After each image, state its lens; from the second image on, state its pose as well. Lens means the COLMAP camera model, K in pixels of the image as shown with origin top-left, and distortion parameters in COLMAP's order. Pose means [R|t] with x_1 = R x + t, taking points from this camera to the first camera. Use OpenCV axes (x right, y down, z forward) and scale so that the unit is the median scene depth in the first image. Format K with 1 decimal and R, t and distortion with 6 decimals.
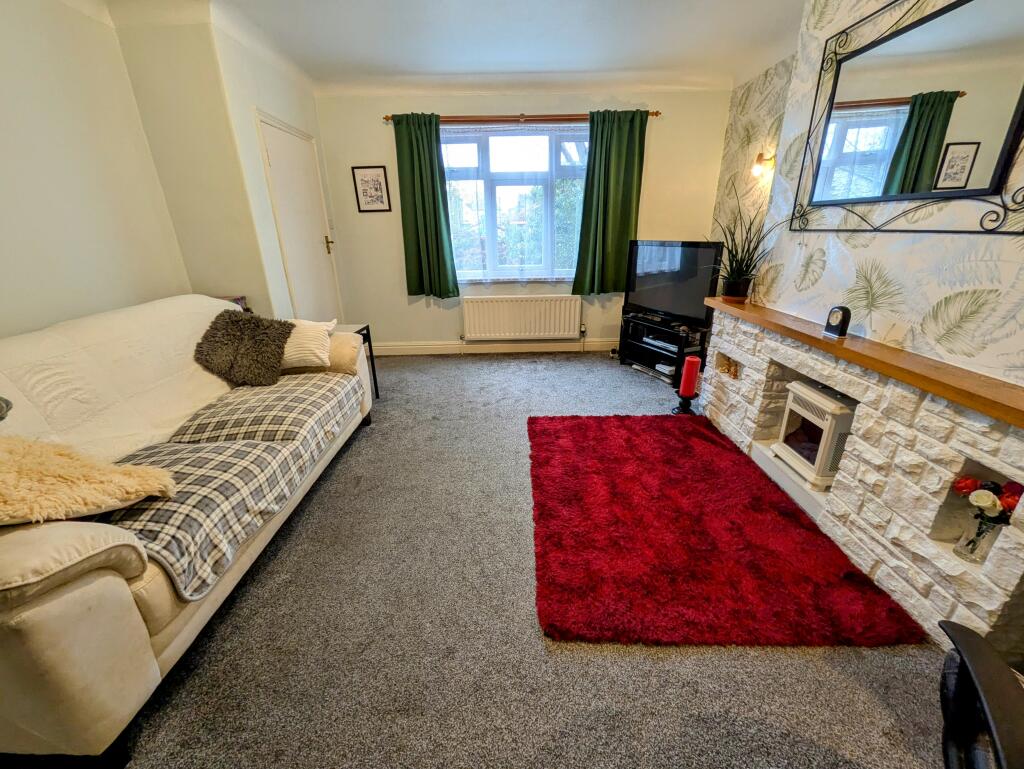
lens RADIAL K [[402.9, 0, 515.0], [0, 402.9, 381.6], [0, 0, 1]] dist [-0.000391, 0.000312]
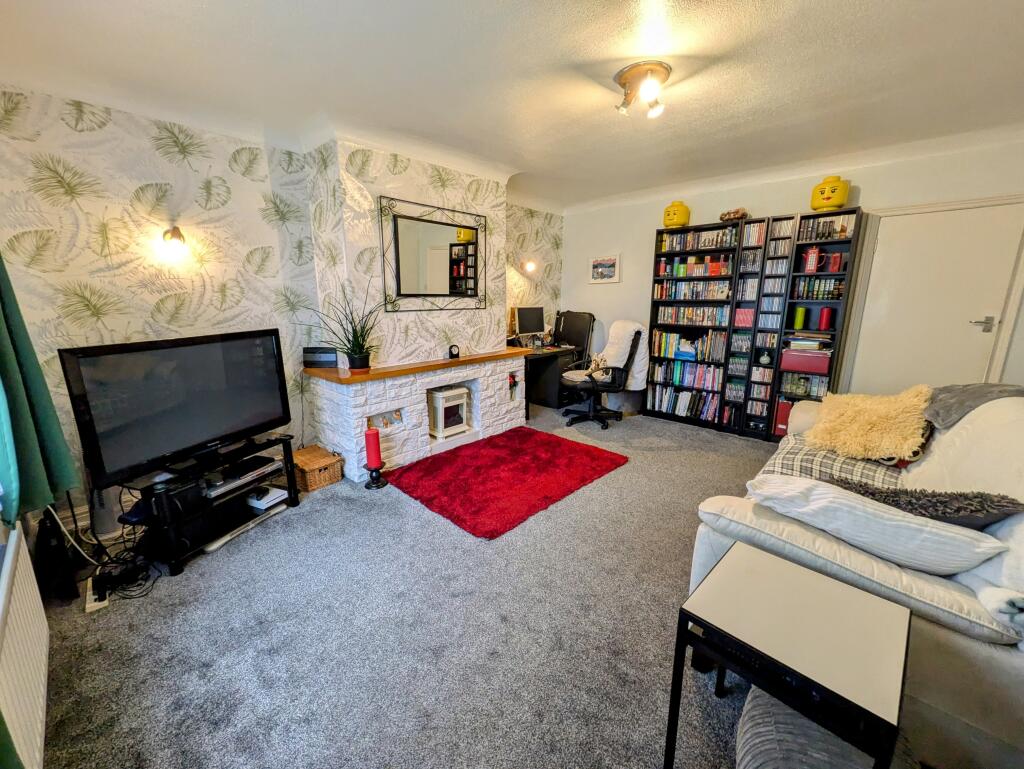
lens RADIAL K [[409.6, 0, 508.7], [0, 409.6, 382.8], [0, 0, 1]] dist [-0.001682, -0.000103]
pose [[-0.722949, -0.131645, 0.678244, -0.713798], [0.254989, 0.861536, 0.439017, -0.743200], [-0.642126, 0.490332, -0.589279, 1.846095]]
